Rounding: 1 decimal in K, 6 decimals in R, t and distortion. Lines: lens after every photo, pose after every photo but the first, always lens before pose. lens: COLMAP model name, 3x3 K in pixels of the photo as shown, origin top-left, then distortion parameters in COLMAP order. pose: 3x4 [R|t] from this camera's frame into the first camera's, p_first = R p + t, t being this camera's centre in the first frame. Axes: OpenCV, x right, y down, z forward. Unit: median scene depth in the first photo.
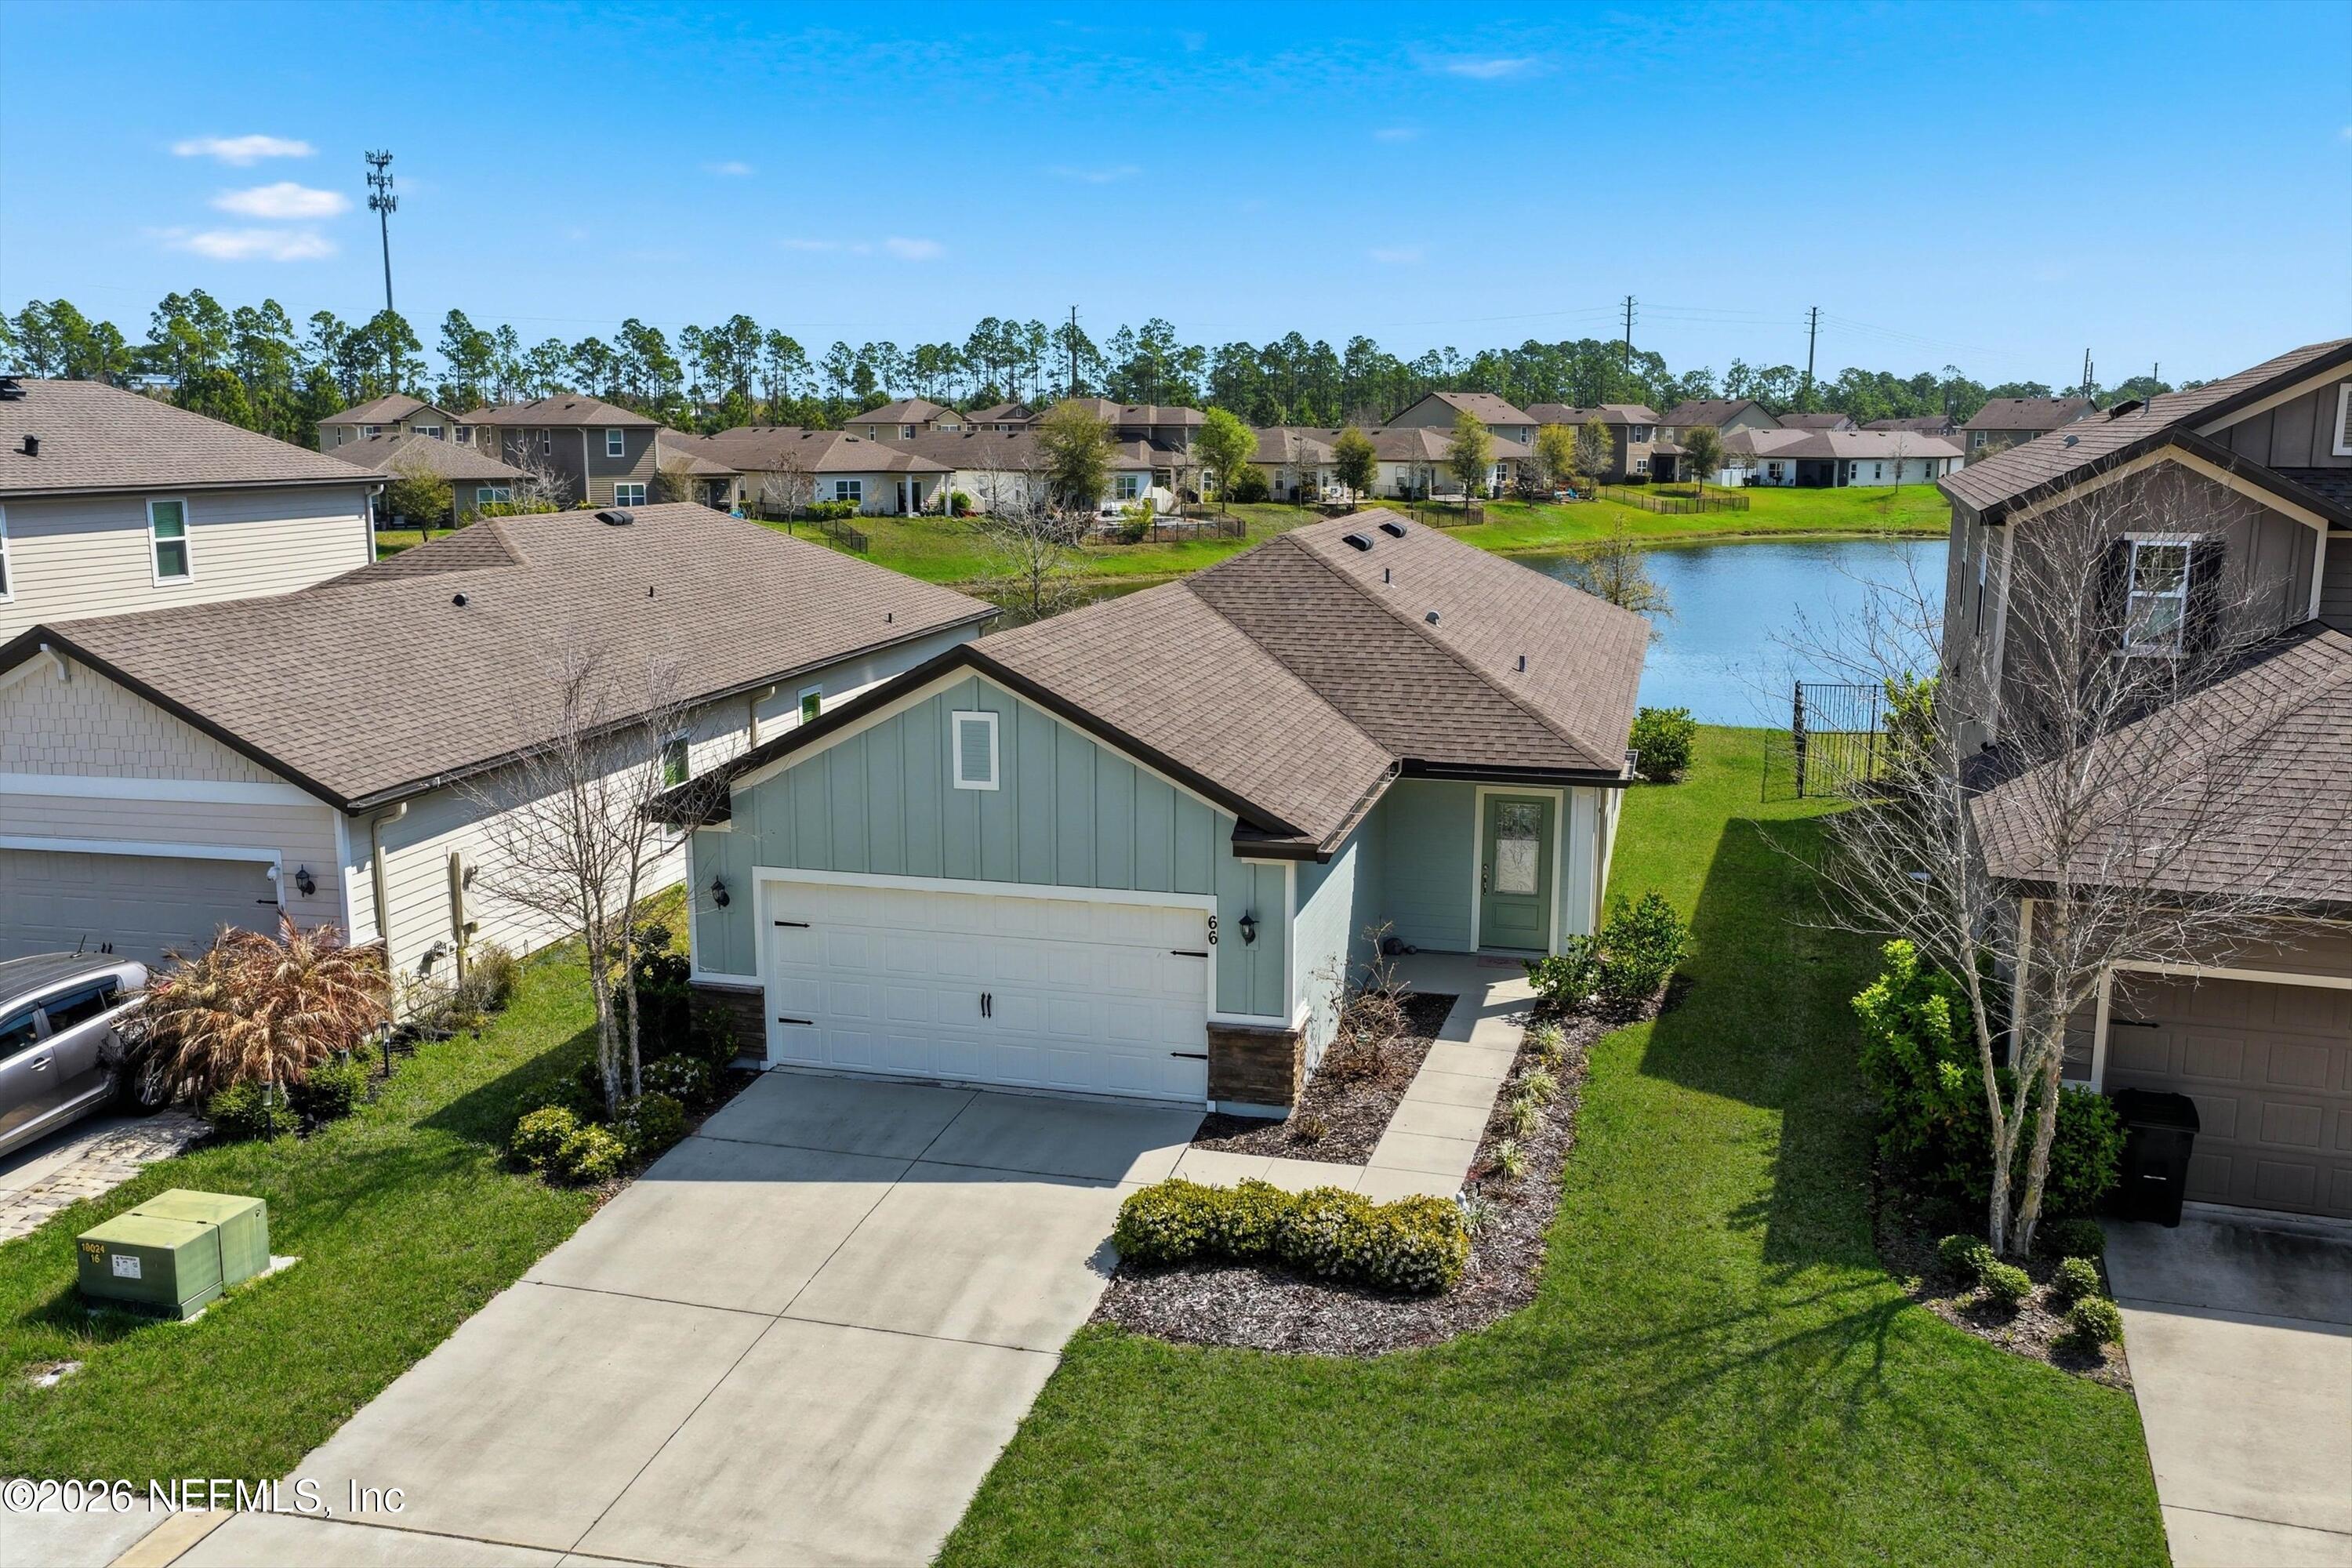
lens RADIAL K [[1920.7, 0, 1176.0], [0, 1920.7, 784.0], [0, 0, 1]] dist [0.008467, -0.001492]
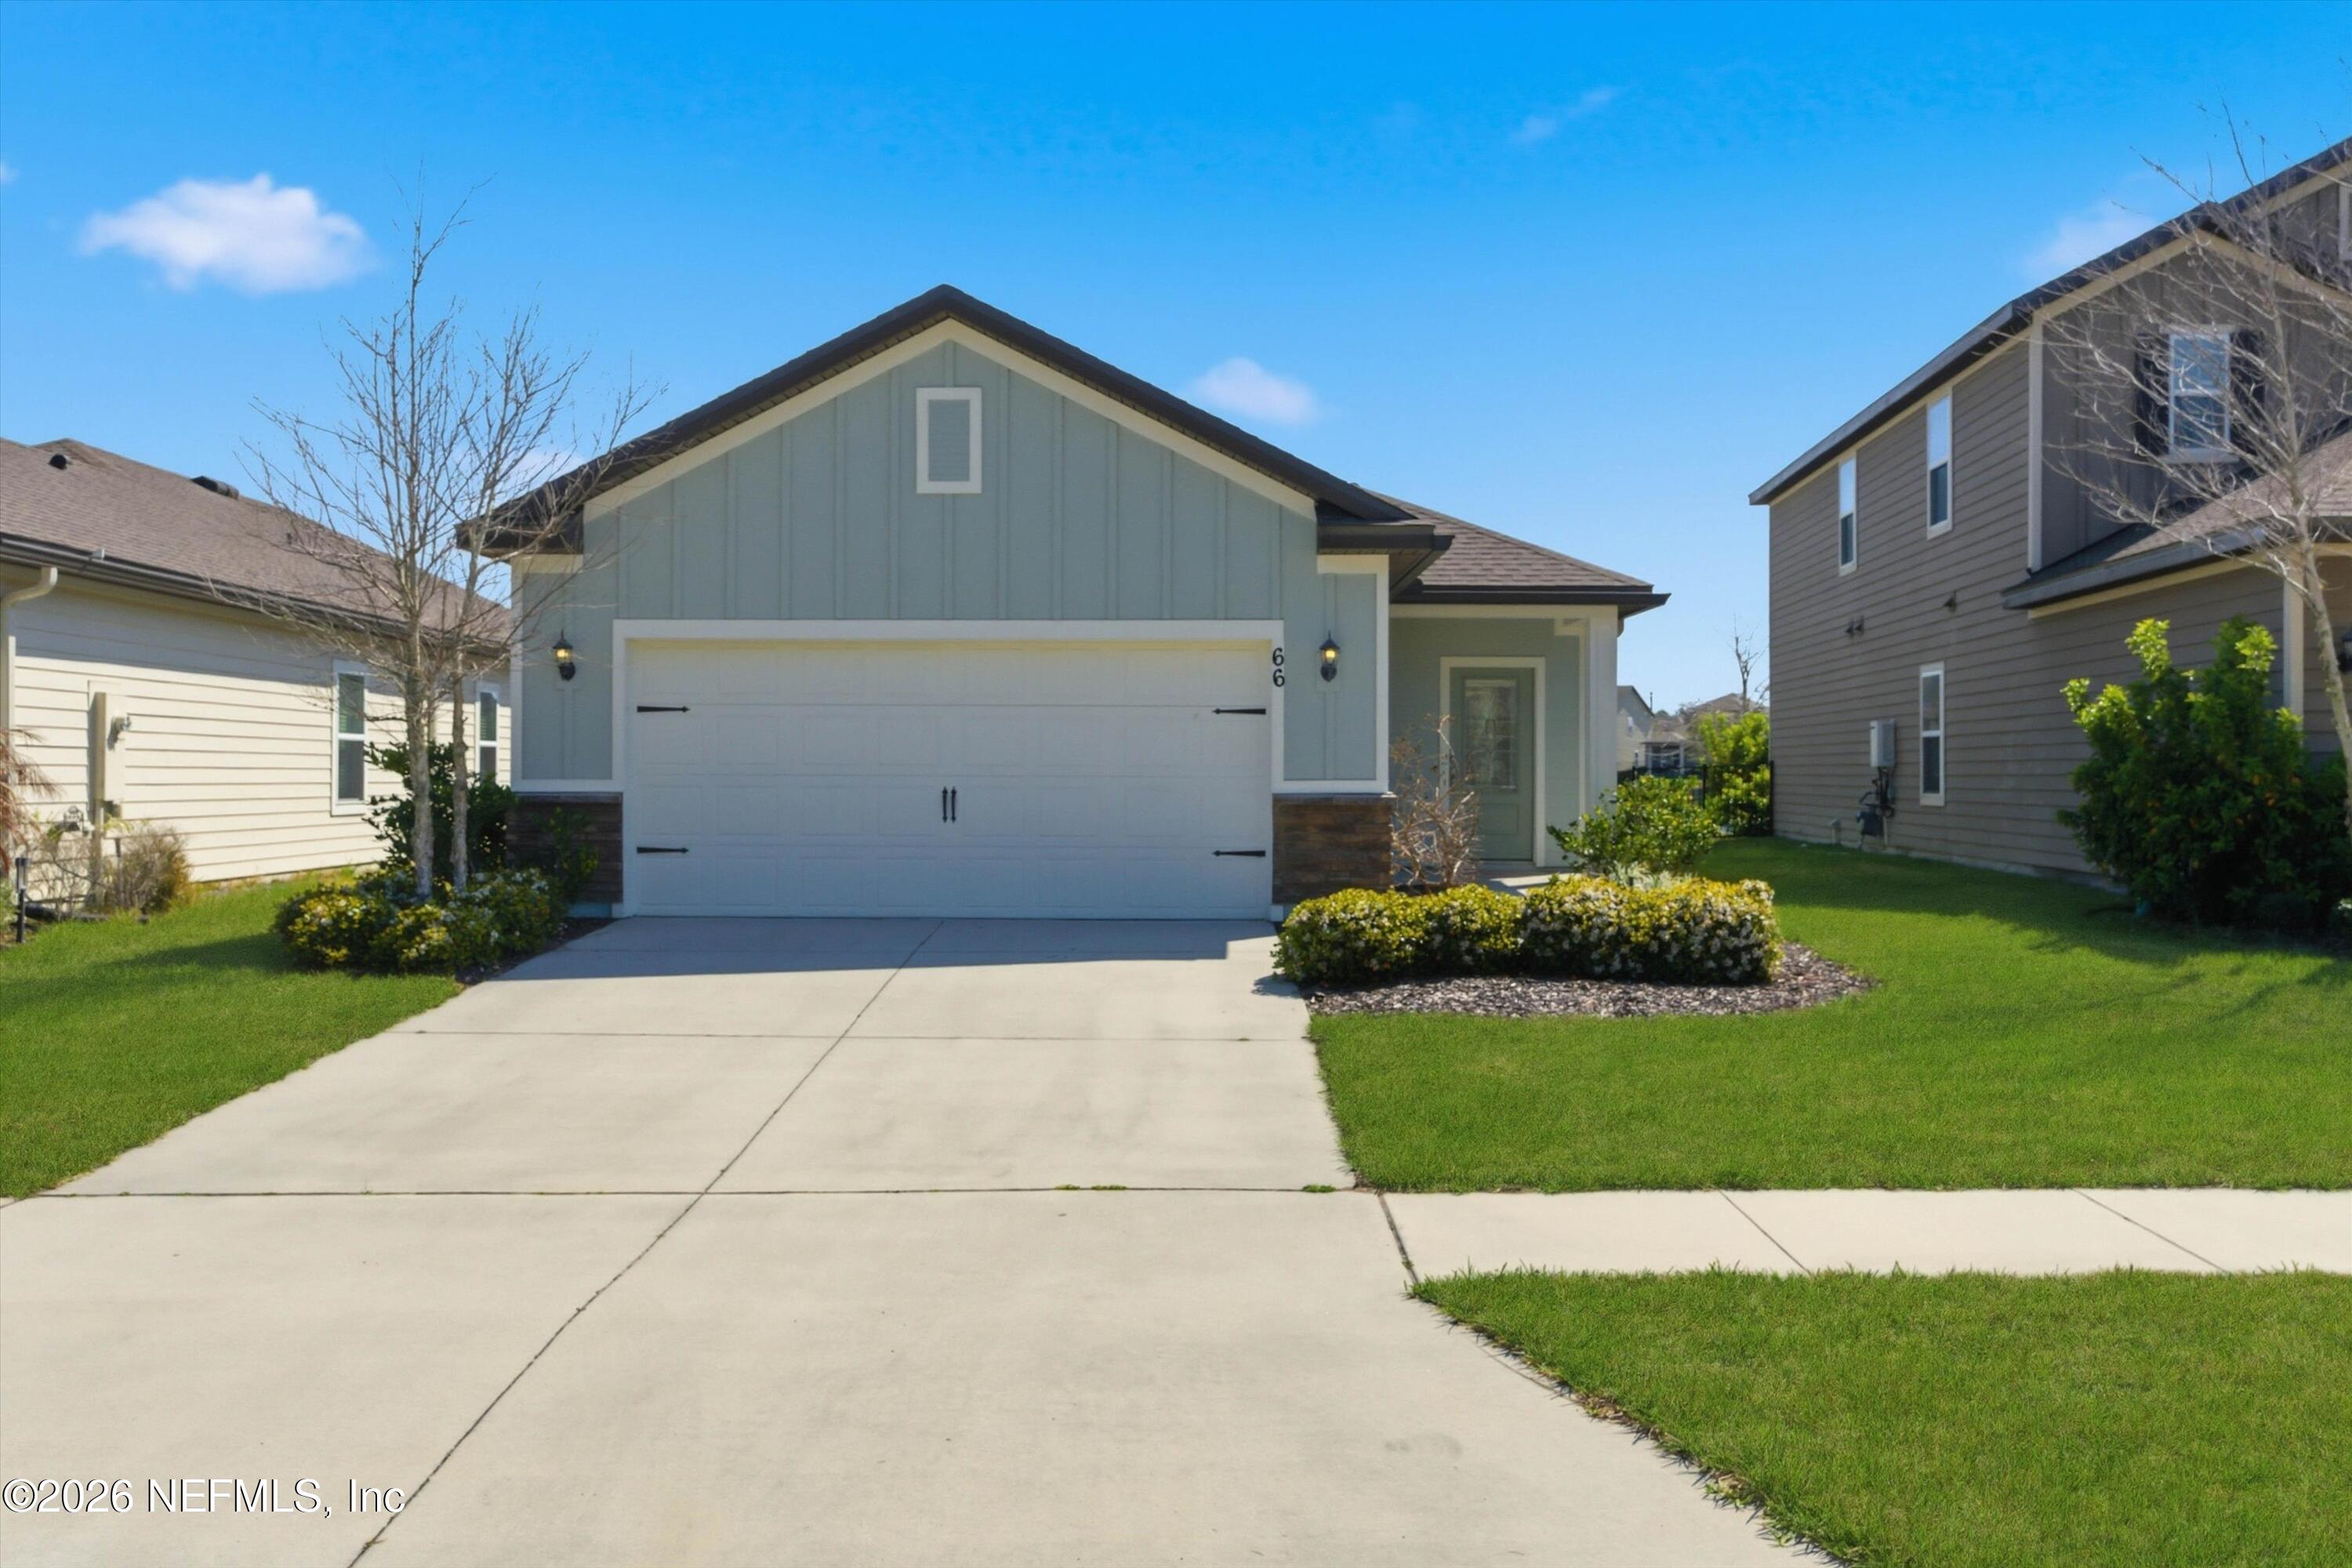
lens RADIAL K [[2066.6, 0, 1176.0], [0, 2066.6, 784.0], [0, 0, 1]] dist [-0.010964, -0.004798]
pose [[0.970787, 0.001525, 0.239939, -0.212560], [0.040226, 0.984792, -0.169015, 0.254088], [-0.236548, 0.173729, 0.955962, 0.243352]]
